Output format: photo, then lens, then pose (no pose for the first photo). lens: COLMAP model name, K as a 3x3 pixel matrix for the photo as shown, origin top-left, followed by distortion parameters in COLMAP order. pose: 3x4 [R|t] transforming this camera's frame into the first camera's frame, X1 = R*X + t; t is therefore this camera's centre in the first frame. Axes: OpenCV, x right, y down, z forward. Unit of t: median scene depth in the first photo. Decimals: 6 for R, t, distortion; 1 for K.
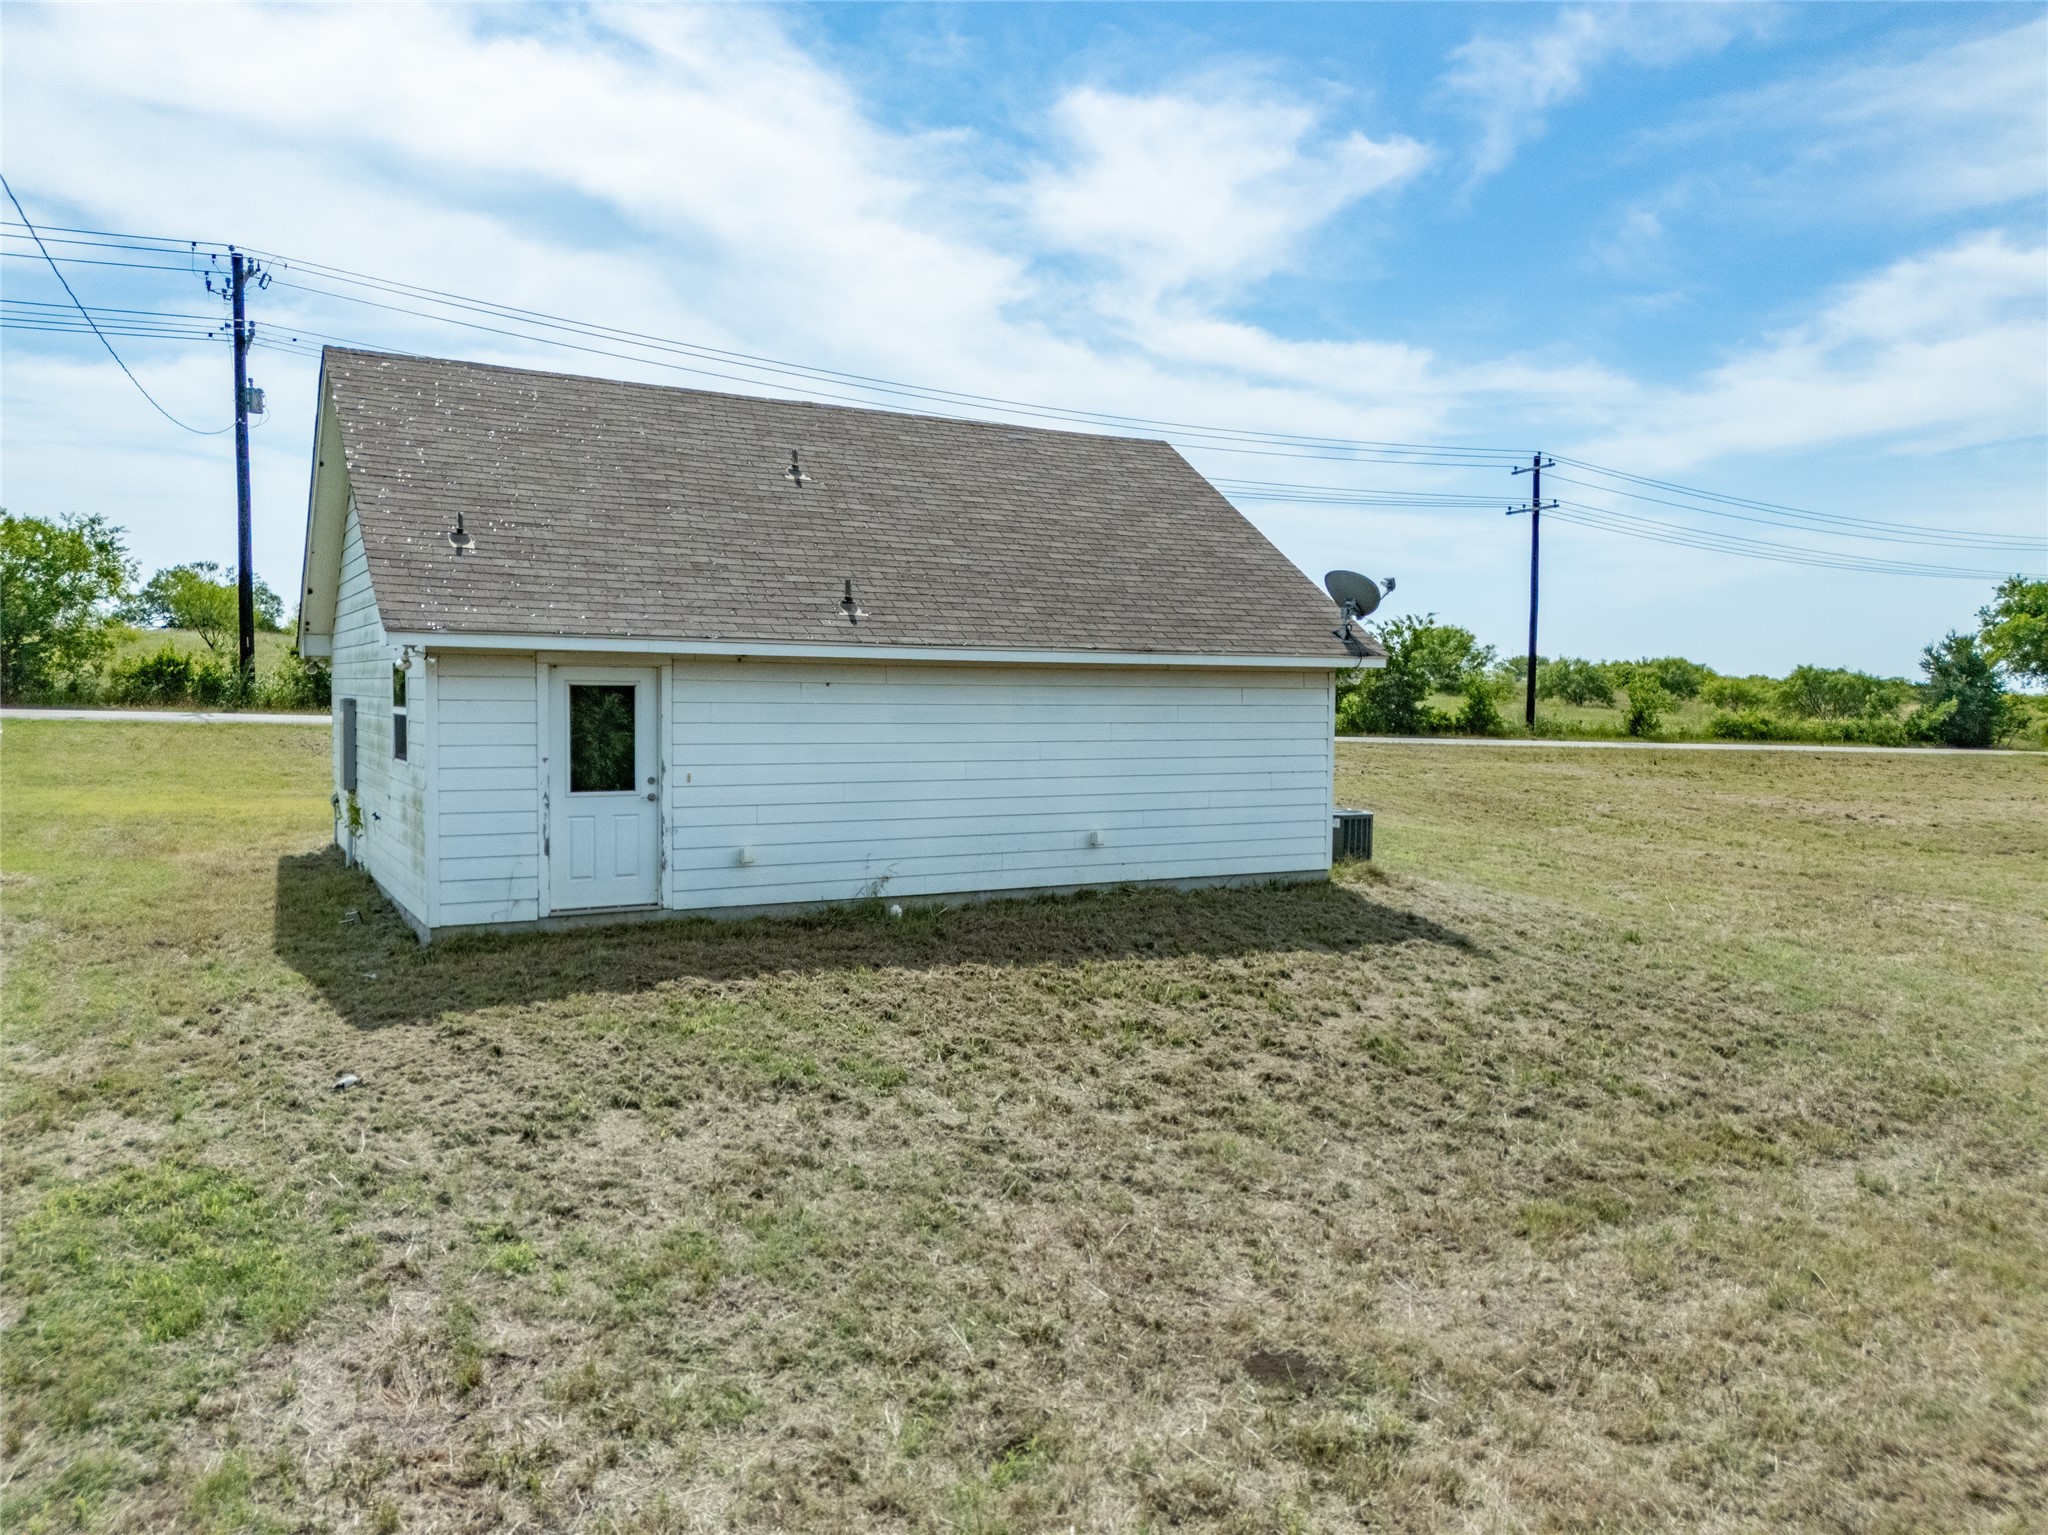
lens RADIAL K [[1536.4, 0, 1034.5], [0, 1536.4, 775.9], [0, 0, 1]] dist [0.048060, -0.044106]
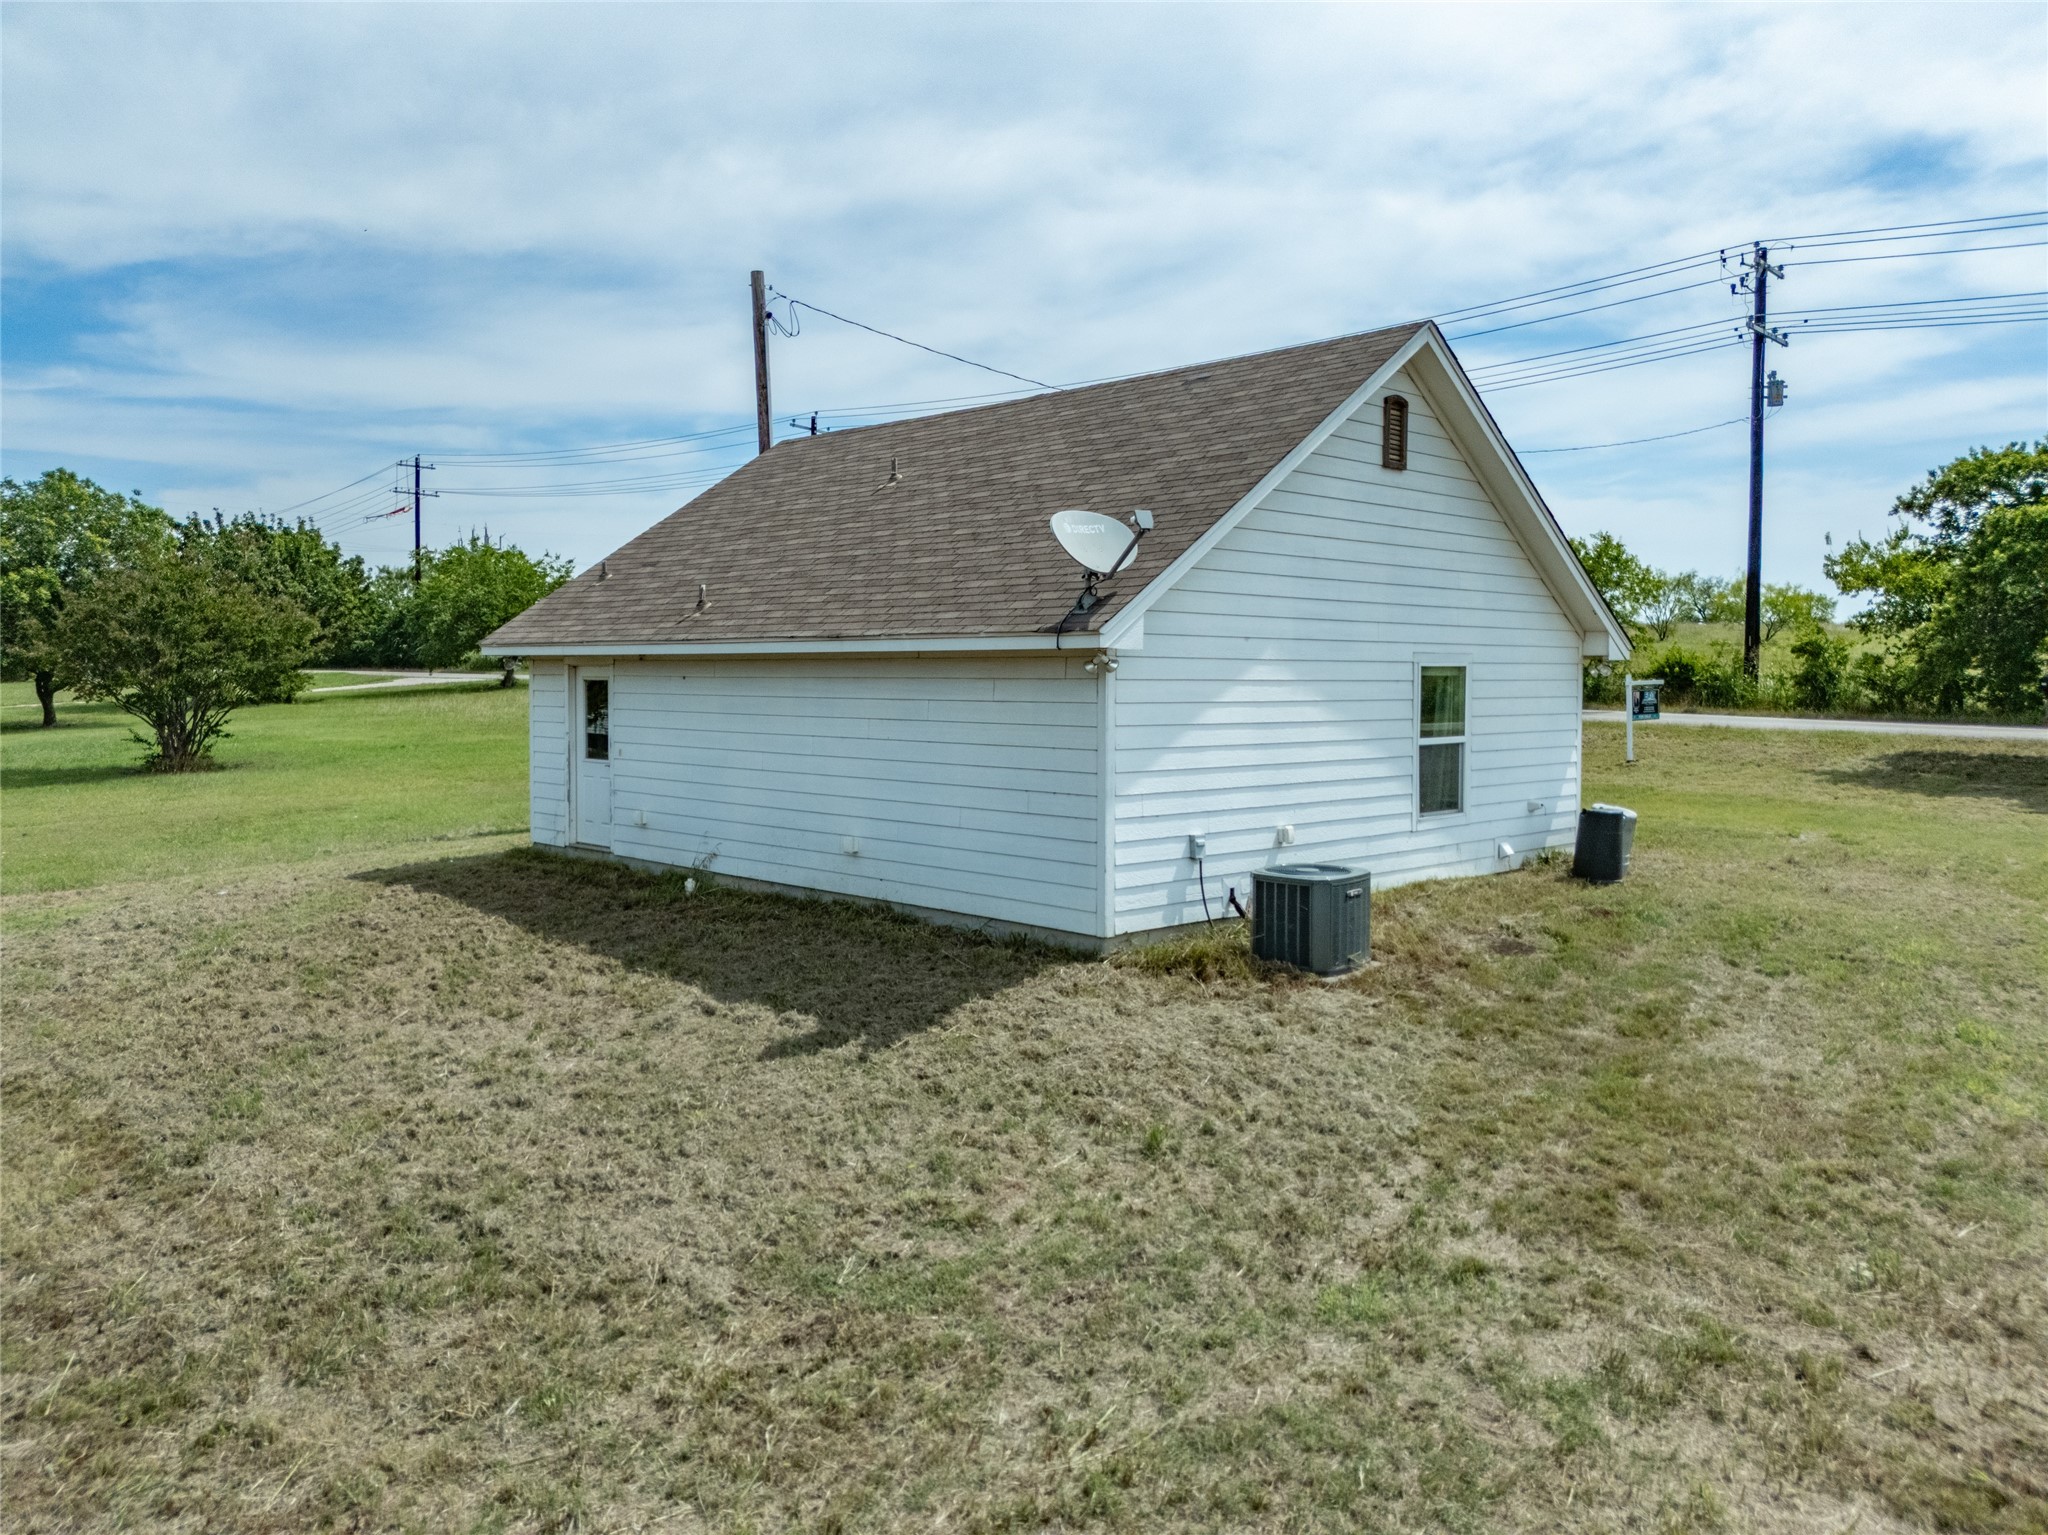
lens RADIAL K [[1523.7, 0, 1025.2], [0, 1523.7, 722.5], [0, 0, 1]] dist [0.093981, -0.117712]
pose [[0.222231, 0.018932, -0.974810, 0.954779], [-0.054437, 0.998493, 0.006982, -0.044477], [0.973473, 0.051515, 0.222926, 0.916064]]
